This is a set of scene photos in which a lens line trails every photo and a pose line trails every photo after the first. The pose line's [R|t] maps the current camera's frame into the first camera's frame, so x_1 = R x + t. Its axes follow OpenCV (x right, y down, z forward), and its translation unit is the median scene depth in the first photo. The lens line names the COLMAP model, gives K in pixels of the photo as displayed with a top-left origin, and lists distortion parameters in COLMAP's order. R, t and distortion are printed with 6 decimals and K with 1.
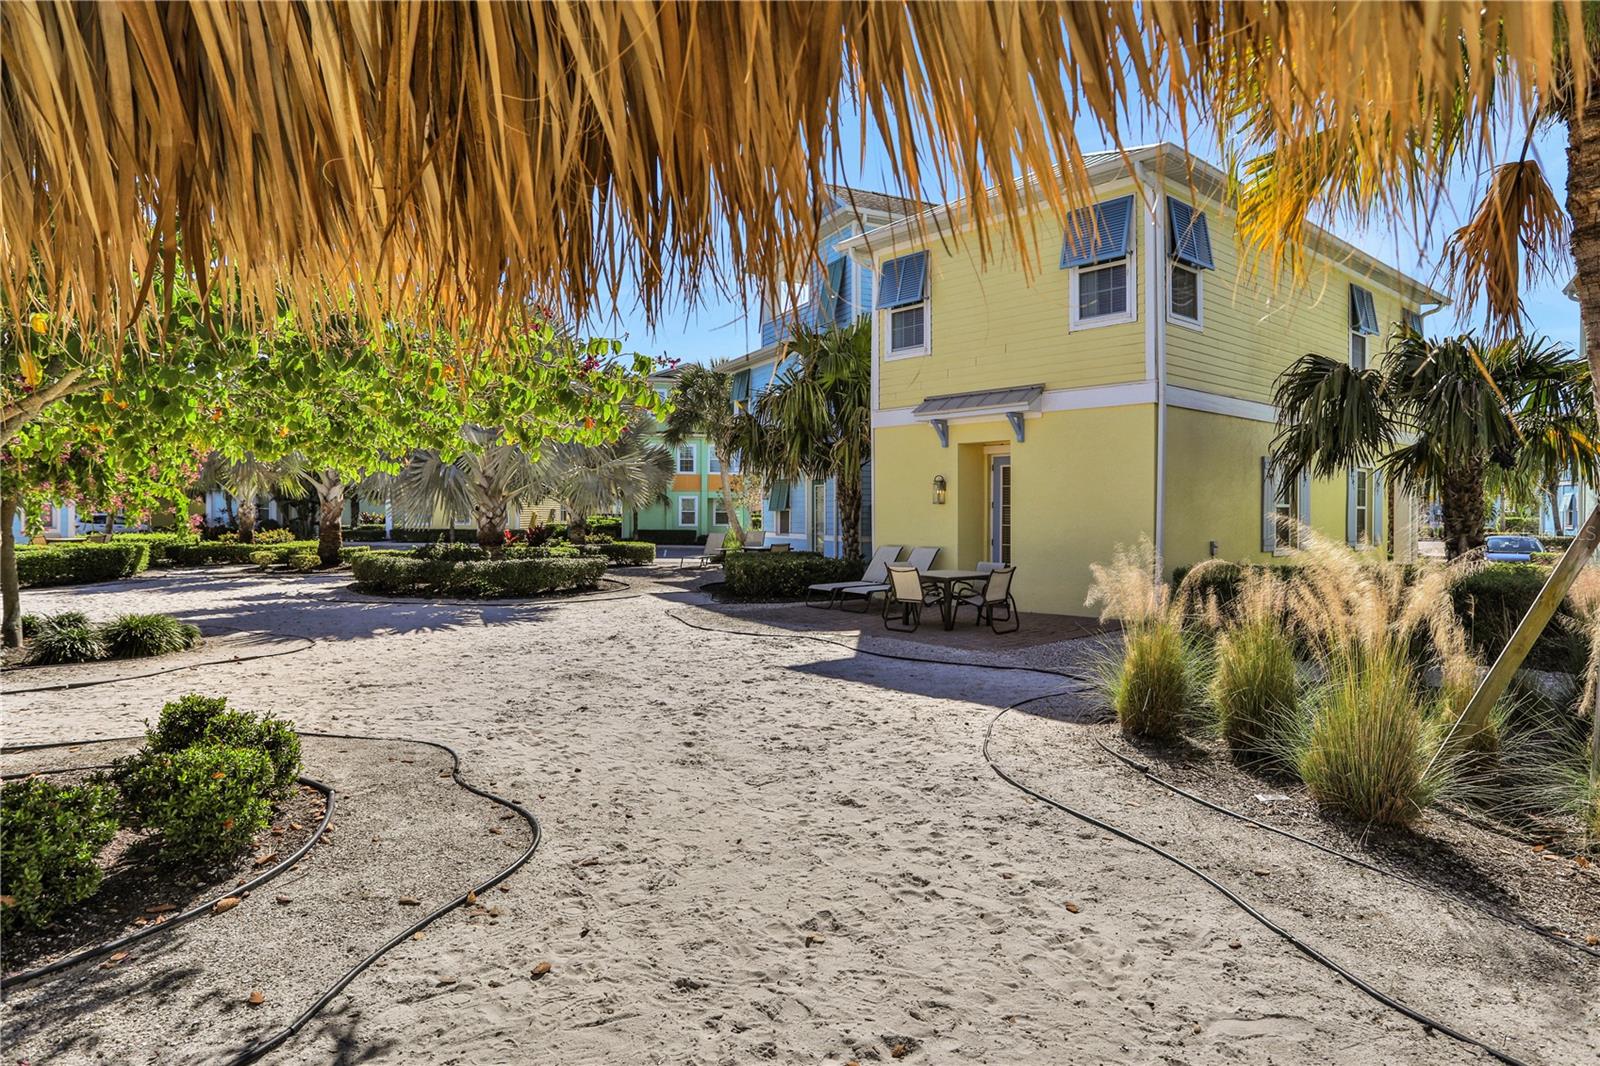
lens RADIAL K [[937.5, 0, 800.0], [0, 937.5, 533.0], [0, 0, 1]] dist [-0.041050, 0.002002]
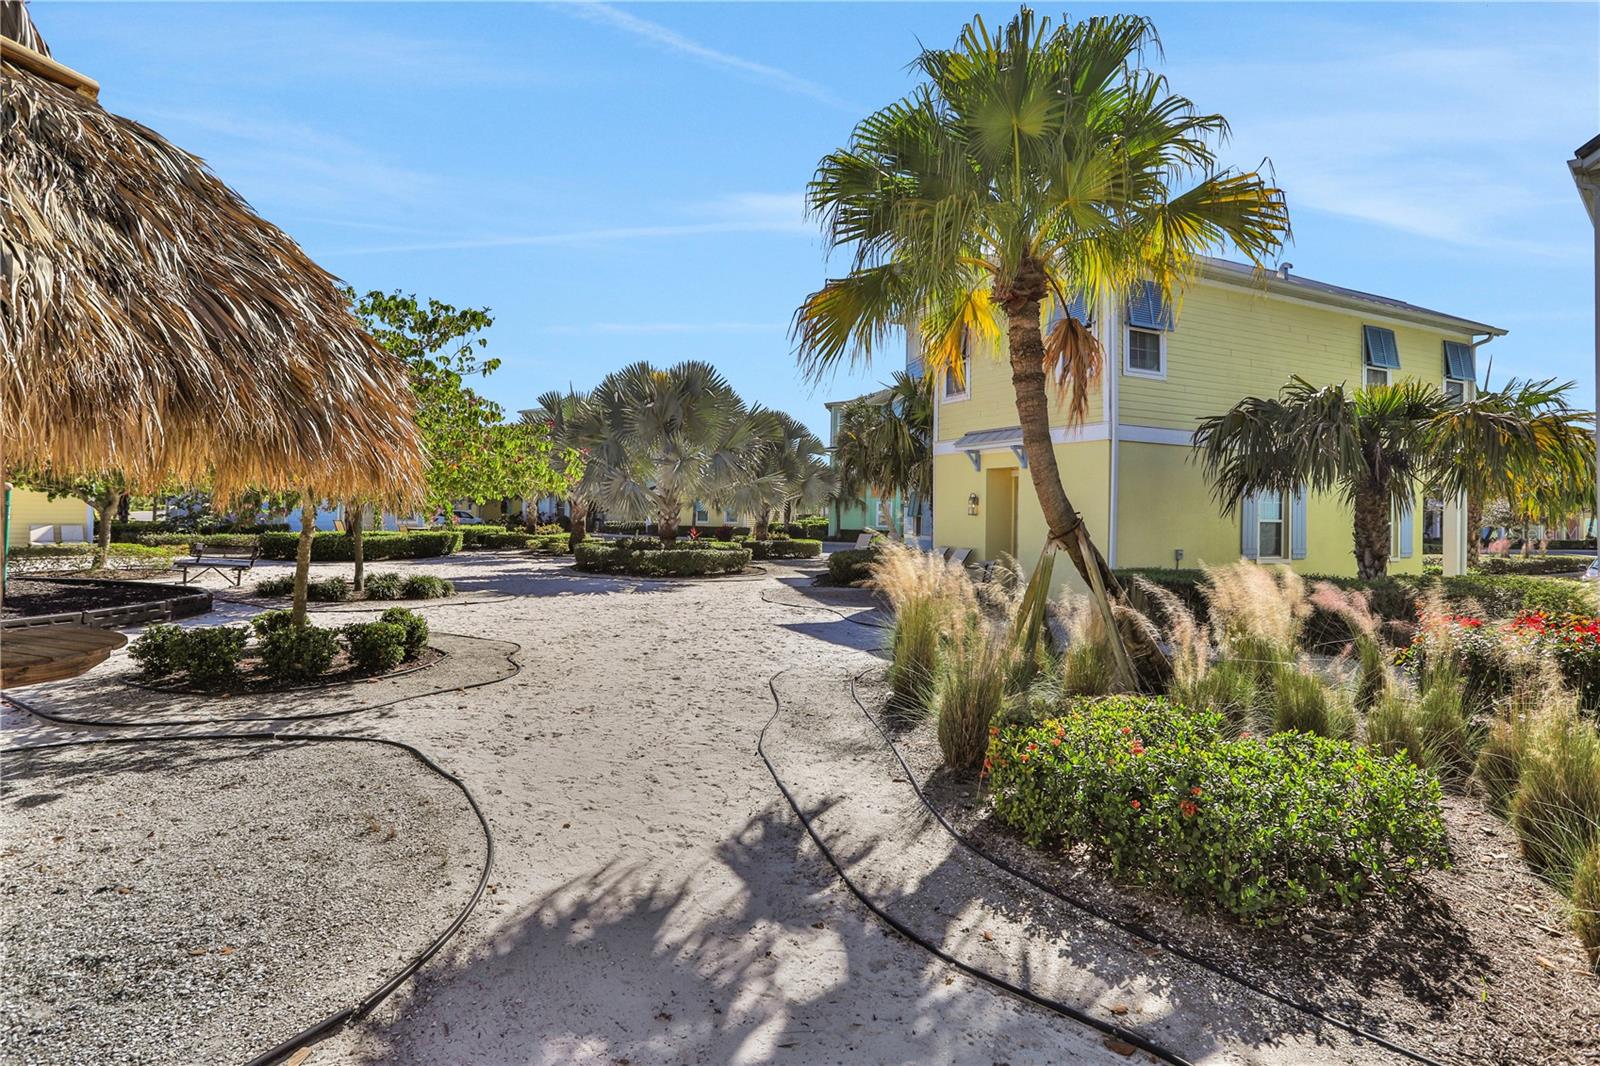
lens RADIAL K [[854.6, 0, 800.0], [0, 854.6, 533.0], [0, 0, 1]] dist [-0.080086, 0.034242]
pose [[0.959276, 0.020562, -0.281721, 0.251356], [-0.020263, 0.999787, 0.003976, -0.006316], [0.281743, 0.001895, 0.959488, -0.191765]]
